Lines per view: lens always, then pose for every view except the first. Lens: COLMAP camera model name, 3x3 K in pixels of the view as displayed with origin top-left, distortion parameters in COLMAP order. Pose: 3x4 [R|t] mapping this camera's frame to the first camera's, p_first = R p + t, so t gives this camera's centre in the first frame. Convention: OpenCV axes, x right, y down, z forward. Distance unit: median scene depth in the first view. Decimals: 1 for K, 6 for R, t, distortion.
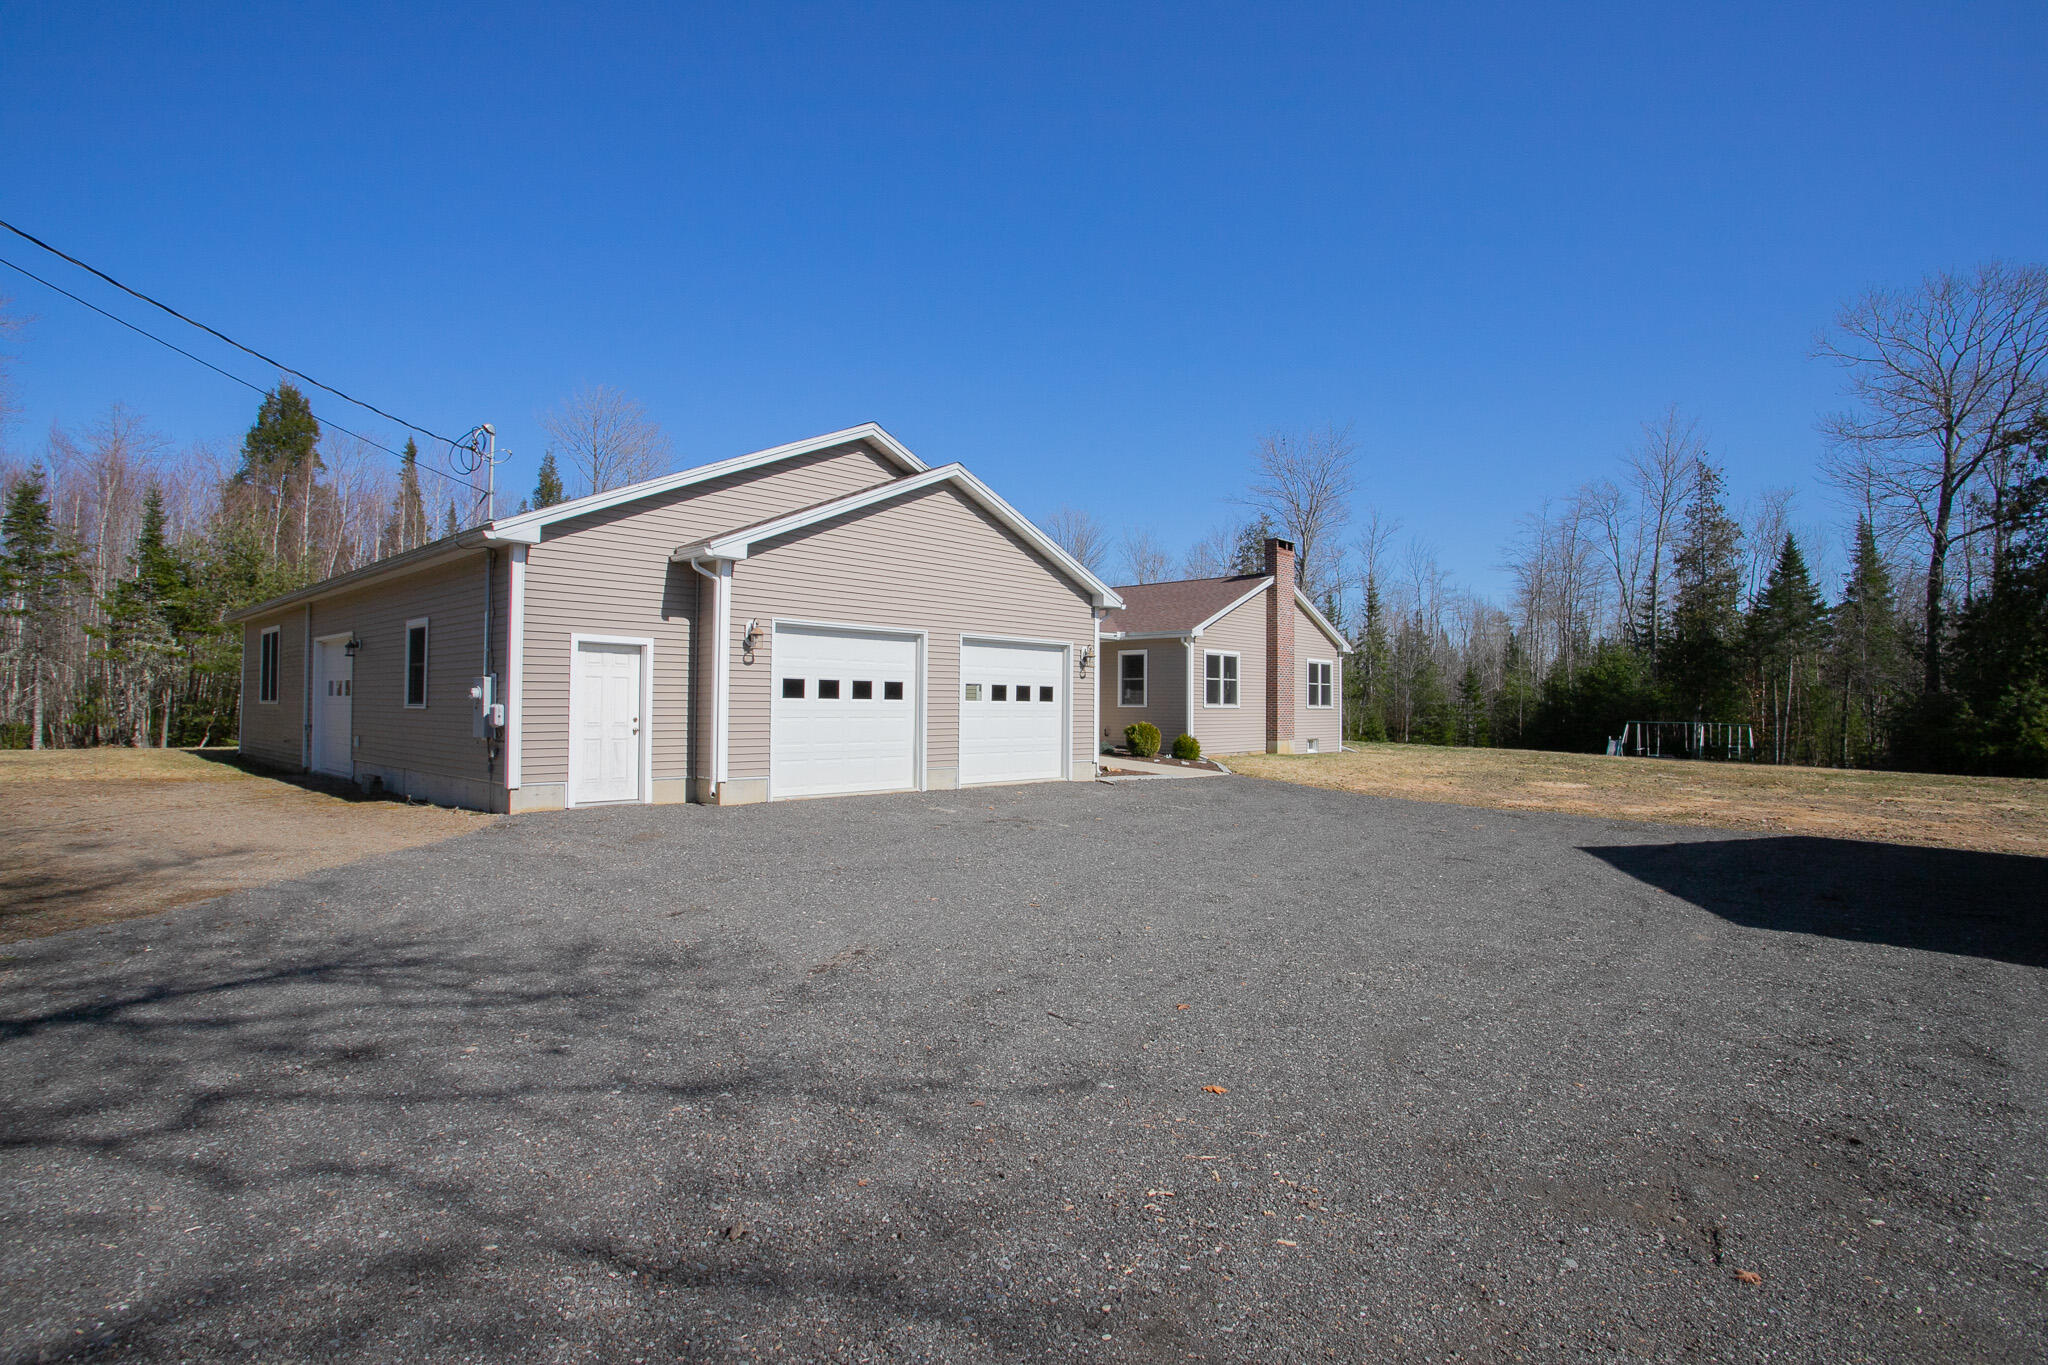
lens RADIAL K [[1005.7, 0, 1026.1], [0, 1005.7, 677.7], [0, 0, 1]] dist [-0.076166, 0.036021]
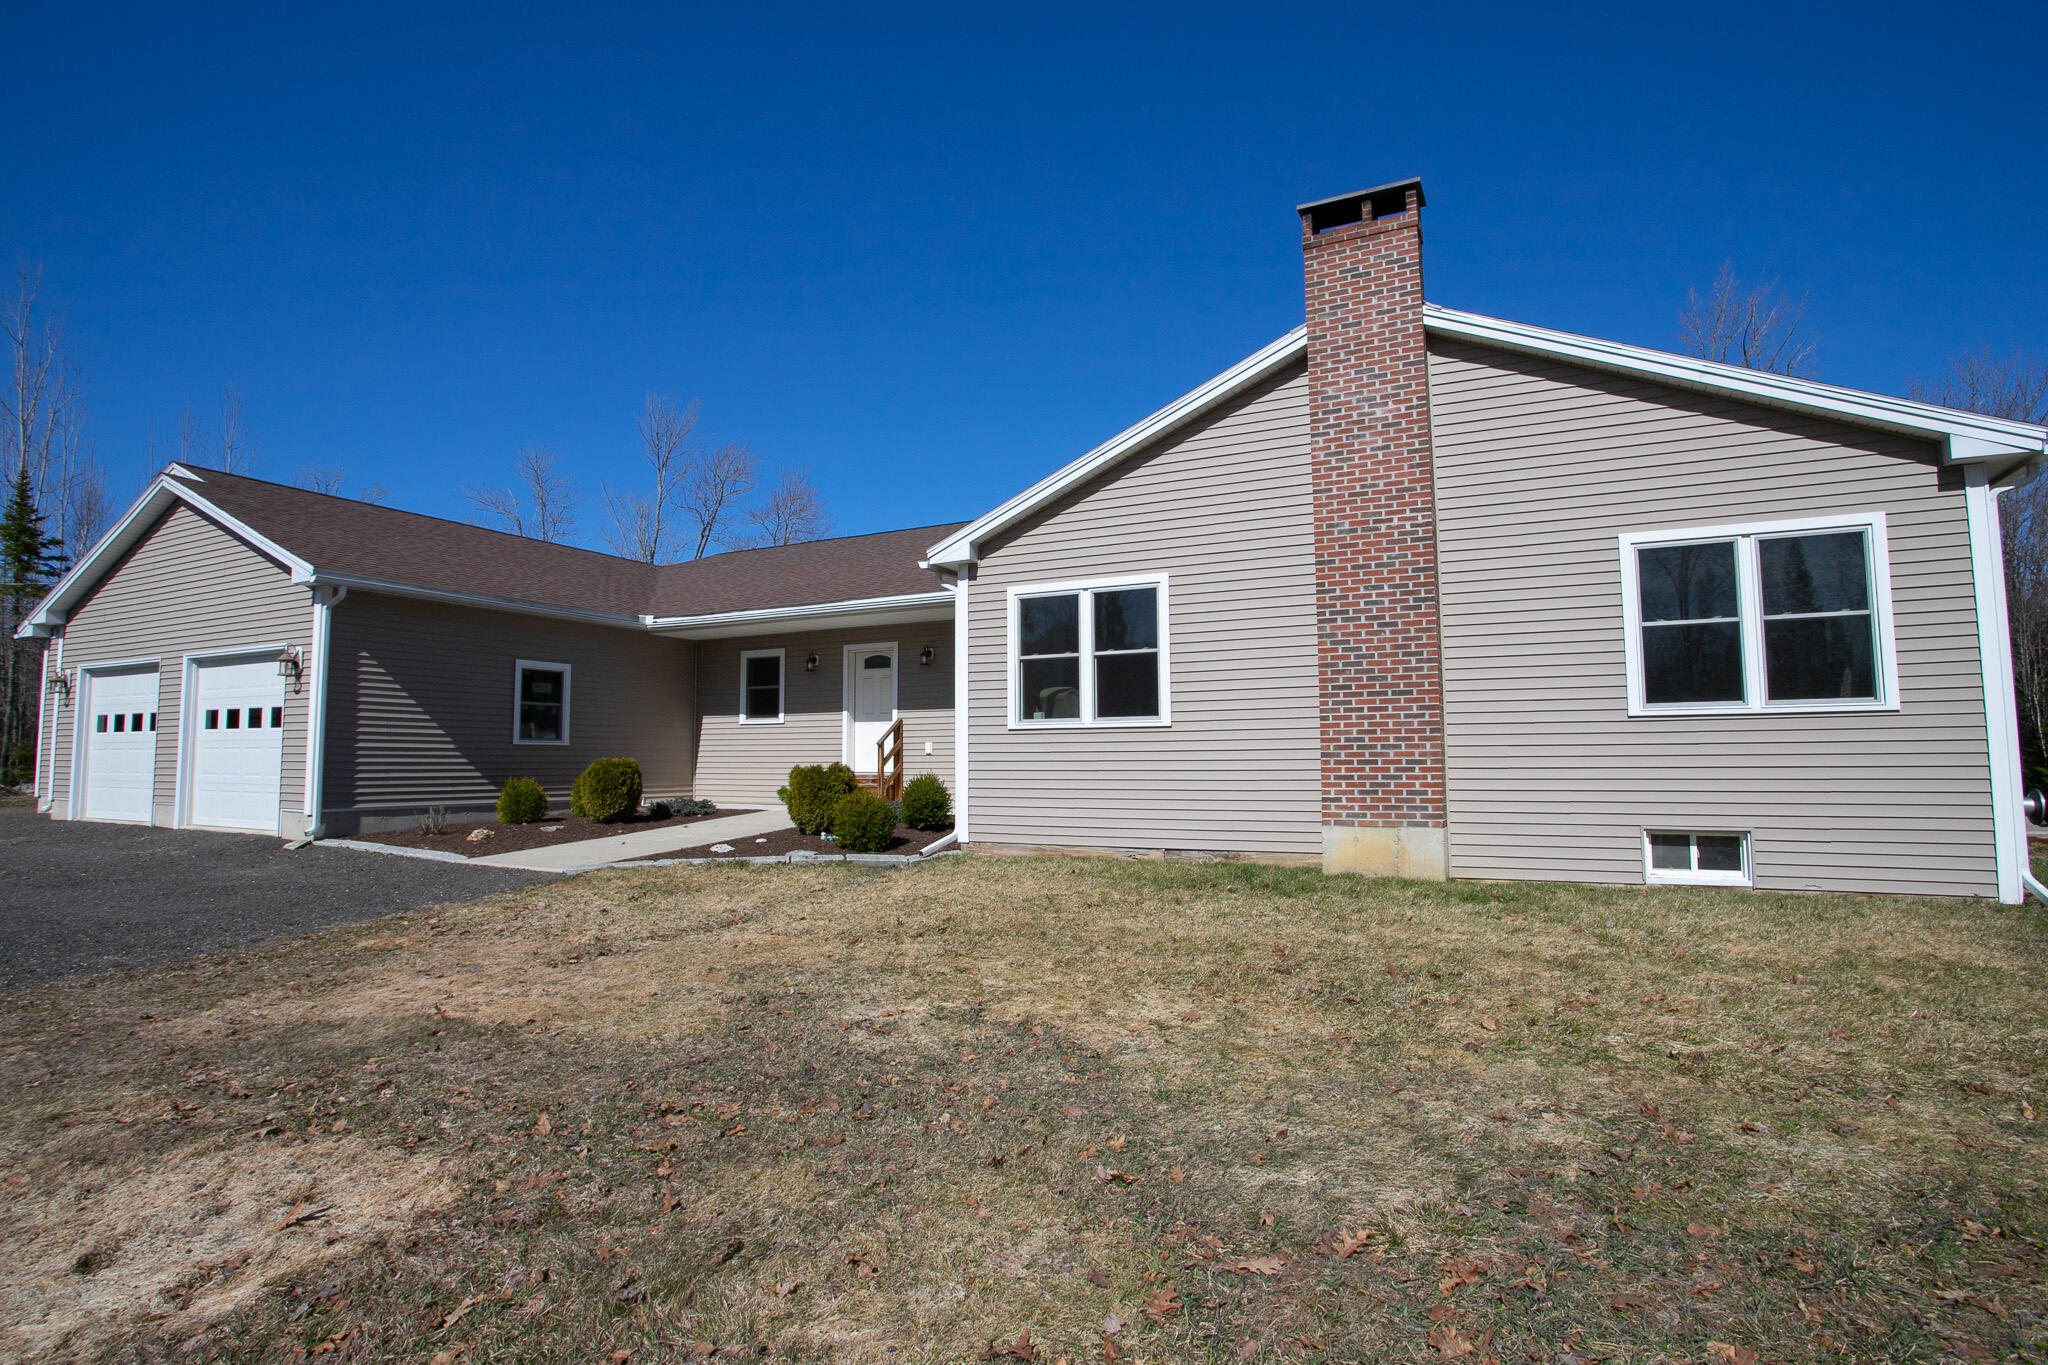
lens RADIAL K [[1005.7, 0, 1026.1], [0, 1005.7, 677.7], [0, 0, 1]] dist [-0.076166, 0.036021]
pose [[0.255711, -0.081370, -0.963323, 0.630320], [0.034223, 0.996589, -0.075096, 0.043969], [0.966147, -0.013765, 0.257624, 0.982191]]
